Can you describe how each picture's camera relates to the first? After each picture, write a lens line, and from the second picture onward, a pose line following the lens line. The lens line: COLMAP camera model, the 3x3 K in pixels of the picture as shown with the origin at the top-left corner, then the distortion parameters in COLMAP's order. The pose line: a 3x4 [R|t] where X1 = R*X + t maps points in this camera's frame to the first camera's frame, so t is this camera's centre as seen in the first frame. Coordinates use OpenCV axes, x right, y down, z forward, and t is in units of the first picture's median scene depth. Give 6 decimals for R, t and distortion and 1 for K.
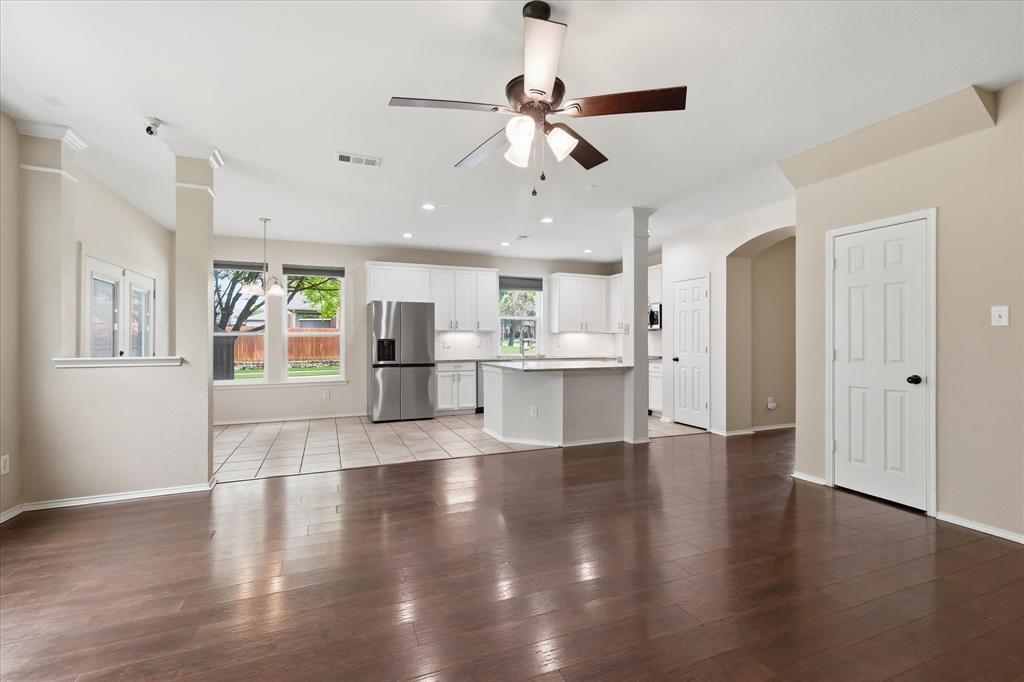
lens RADIAL K [[474.2, 0, 513.4], [0, 474.2, 339.0], [0, 0, 1]] dist [-0.000804, -0.000642]
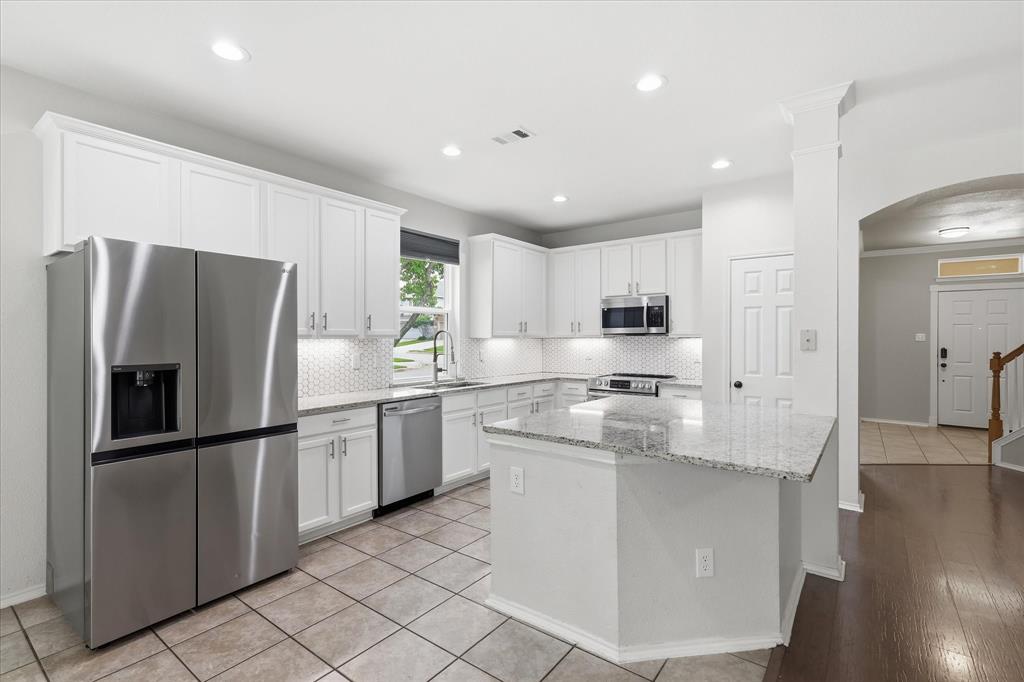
lens RADIAL K [[474.2, 0, 511.1], [0, 474.2, 336.4], [0, 0, 1]] dist [-0.000804, -0.000642]
pose [[0.858090, -0.000519, 0.513499, -0.202715], [0.000922, 0.999999, -0.000530, -0.016904], [-0.513498, 0.000928, 0.858090, 0.556789]]
